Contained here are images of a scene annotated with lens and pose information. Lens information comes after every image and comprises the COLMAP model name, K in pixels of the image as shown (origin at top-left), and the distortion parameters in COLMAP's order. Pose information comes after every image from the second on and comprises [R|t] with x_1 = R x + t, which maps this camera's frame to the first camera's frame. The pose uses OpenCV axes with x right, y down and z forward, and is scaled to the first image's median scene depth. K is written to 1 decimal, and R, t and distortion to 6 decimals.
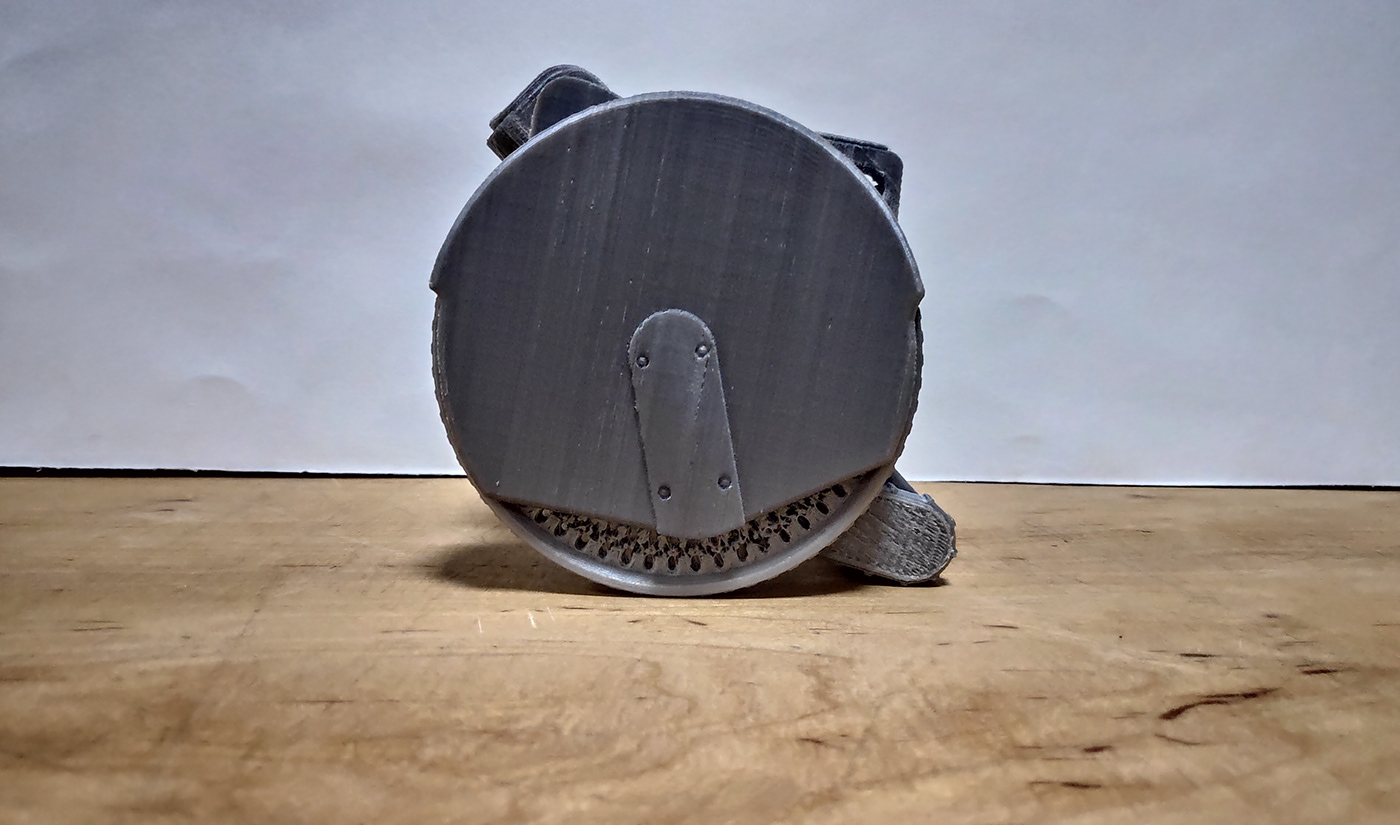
lens RADIAL K [[1088.7, 0, 708.7], [0, 1088.7, 403.1], [0, 0, 1]] dist [-0.018035, -0.014501]
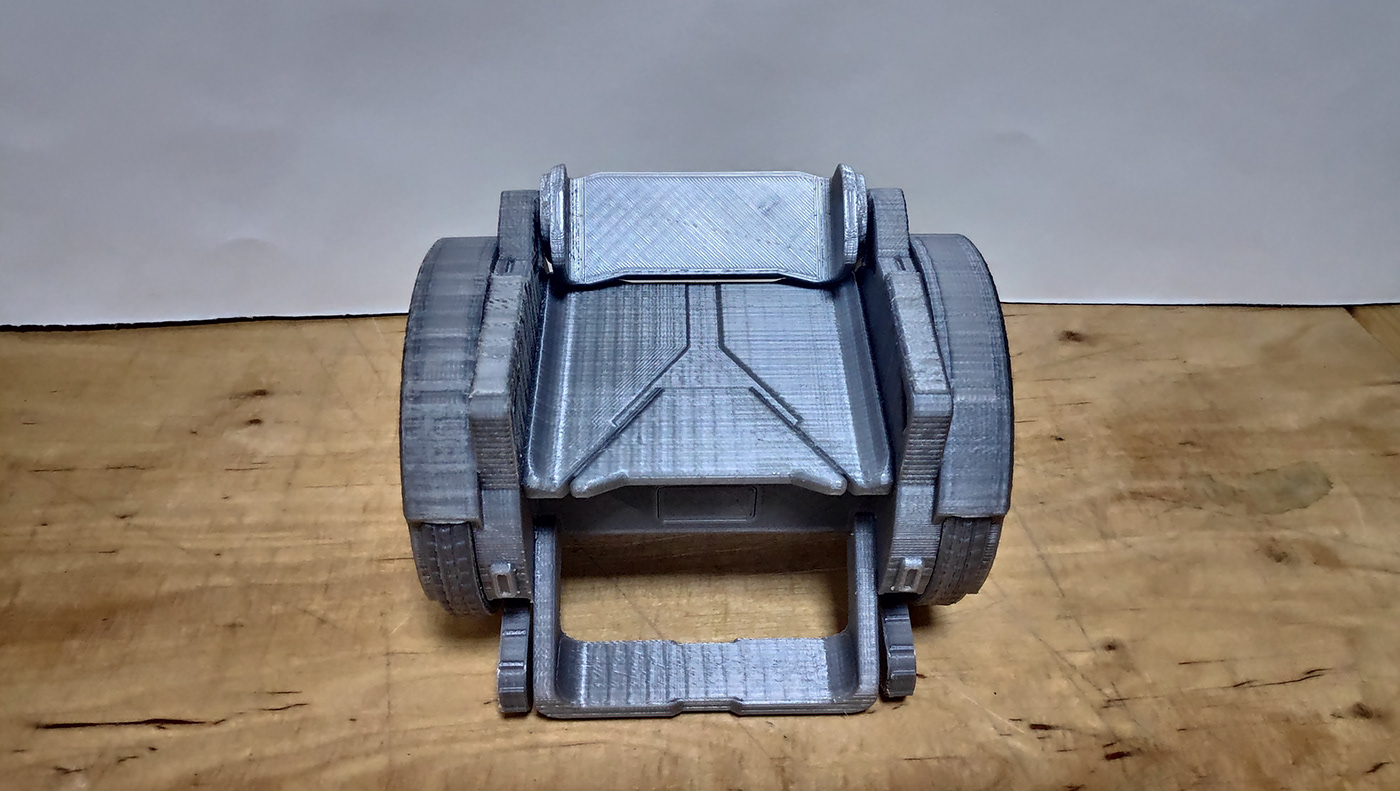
lens RADIAL K [[1048.0, 0, 694.4], [0, 1048.0, 390.6], [0, 0, 1]] dist [-0.009887, -0.028304]
pose [[0.999933, -0.011302, 0.002480, -0.017075], [0.007932, 0.825588, 0.564217, -0.778333], [-0.008424, -0.564160, 0.825622, 0.069542]]
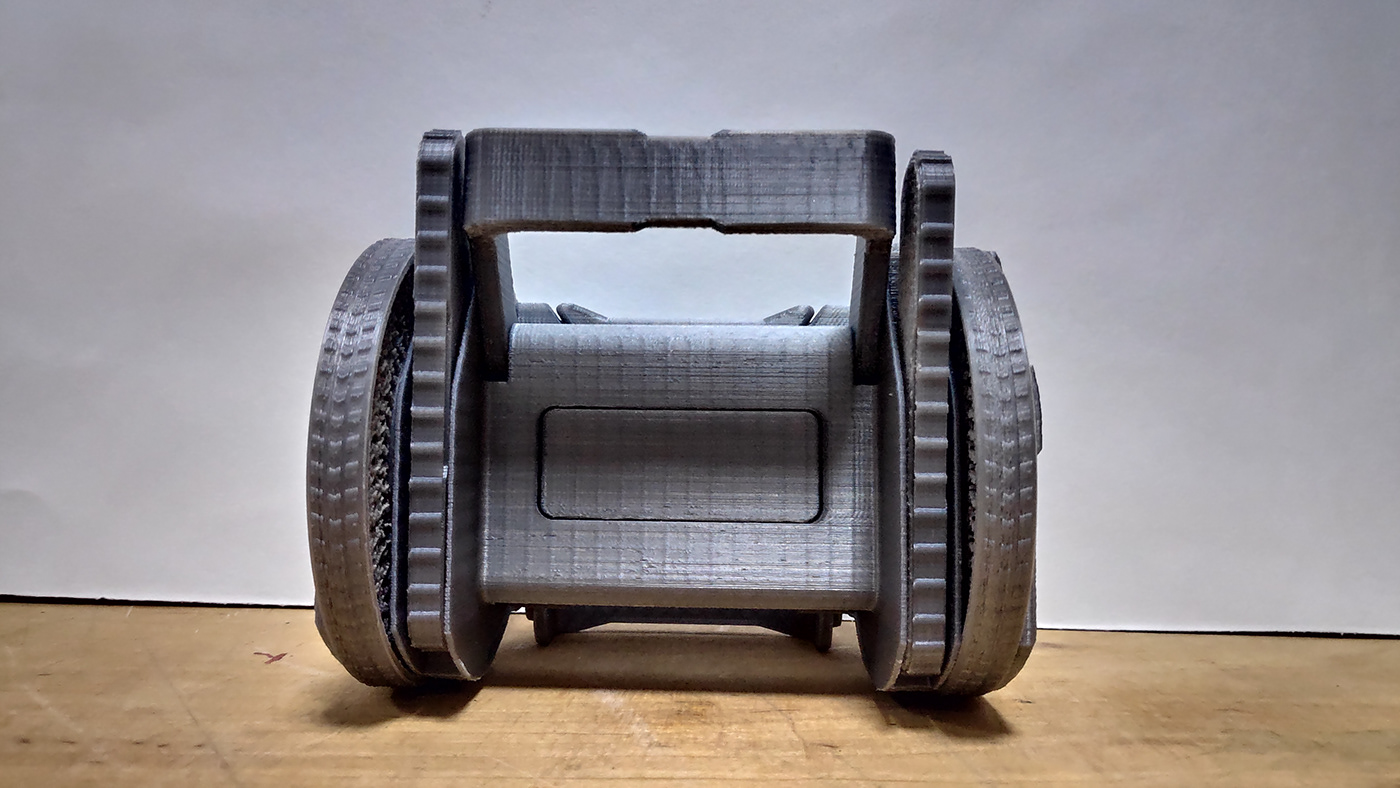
lens RADIAL K [[1043.2, 0, 697.1], [0, 1043.2, 387.4], [0, 0, 1]] dist [-0.032073, 0.002529]
pose [[0.998412, 0.003529, -0.056220, 0.262941], [-0.009586, 0.994122, -0.107836, -0.035774], [0.055509, 0.108204, 0.992578, 0.261381]]
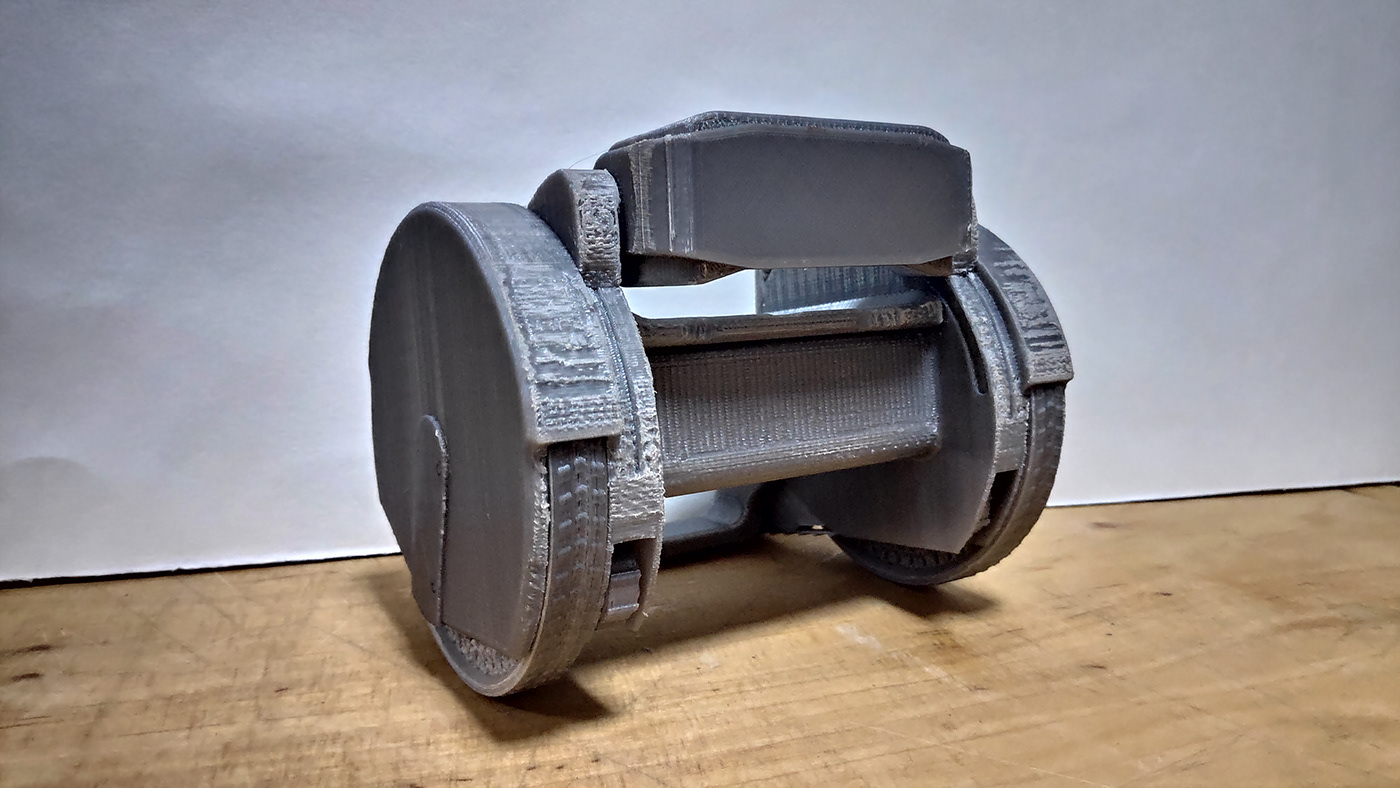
lens RADIAL K [[1043.2, 0, 687.9], [0, 1043.2, 397.5], [0, 0, 1]] dist [-0.032073, 0.002529]
pose [[0.972460, -0.047769, 0.228120, -0.276125], [0.026040, 0.994911, 0.097331, -0.203664], [-0.231609, -0.088711, 0.968756, 0.286258]]
